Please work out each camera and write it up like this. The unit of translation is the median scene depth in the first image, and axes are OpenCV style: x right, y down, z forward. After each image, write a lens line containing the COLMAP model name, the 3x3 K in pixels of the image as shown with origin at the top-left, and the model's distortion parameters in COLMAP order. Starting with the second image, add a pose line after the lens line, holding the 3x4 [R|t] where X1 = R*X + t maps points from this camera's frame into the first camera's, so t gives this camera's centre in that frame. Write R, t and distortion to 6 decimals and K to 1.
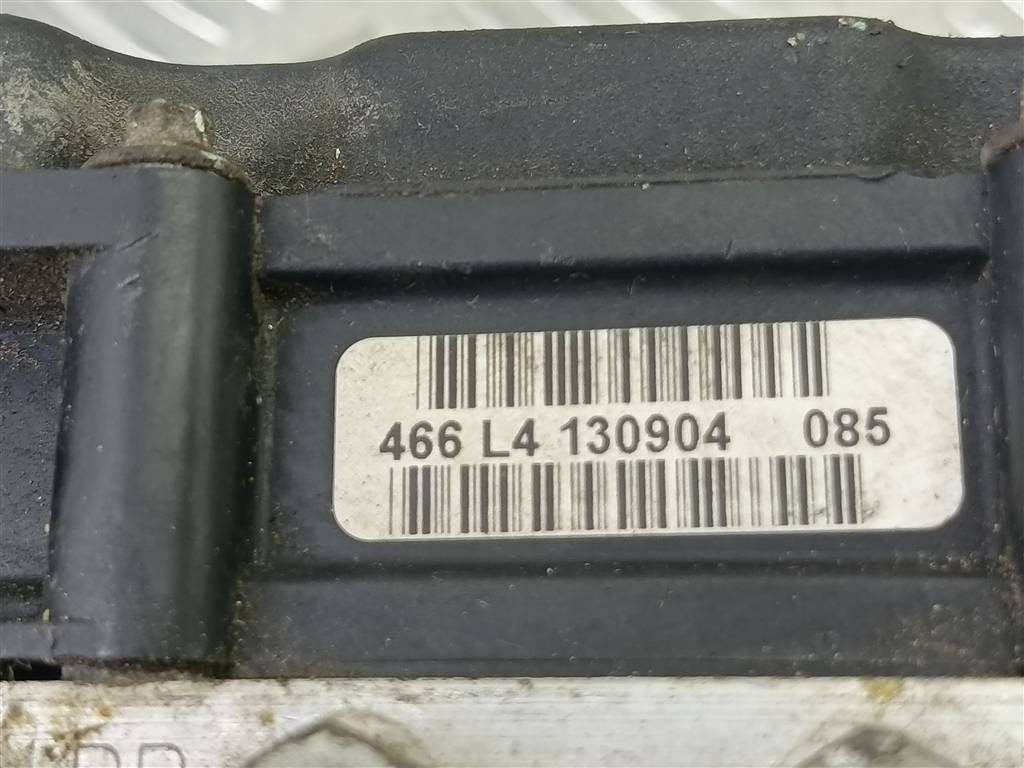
lens RADIAL K [[1611.1, 0, 512.0], [0, 1611.1, 384.0], [0, 0, 1]] dist [0.113006, -0.103142]
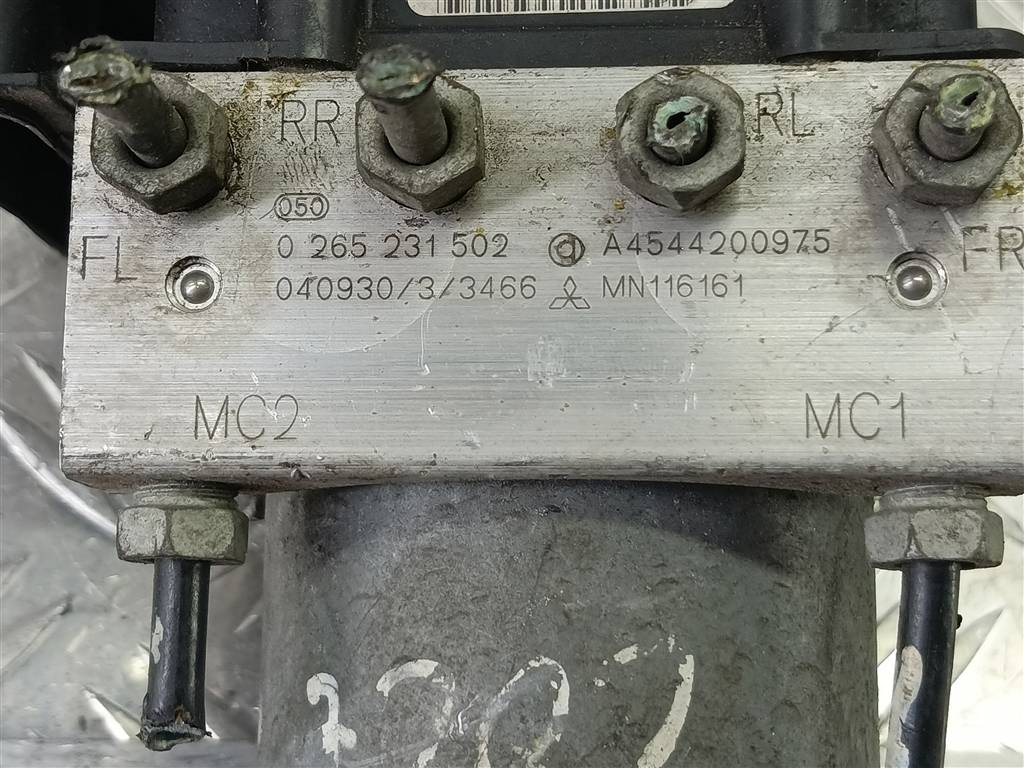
lens RADIAL K [[1611.1, 0, 512.0], [0, 1611.1, 384.0], [0, 0, 1]] dist [0.113006, -0.103142]
pose [[0.998797, 0.010372, 0.047931, -0.076897], [-0.013441, 0.997849, 0.064161, 0.409650], [-0.047162, -0.064728, 0.996788, -0.925732]]
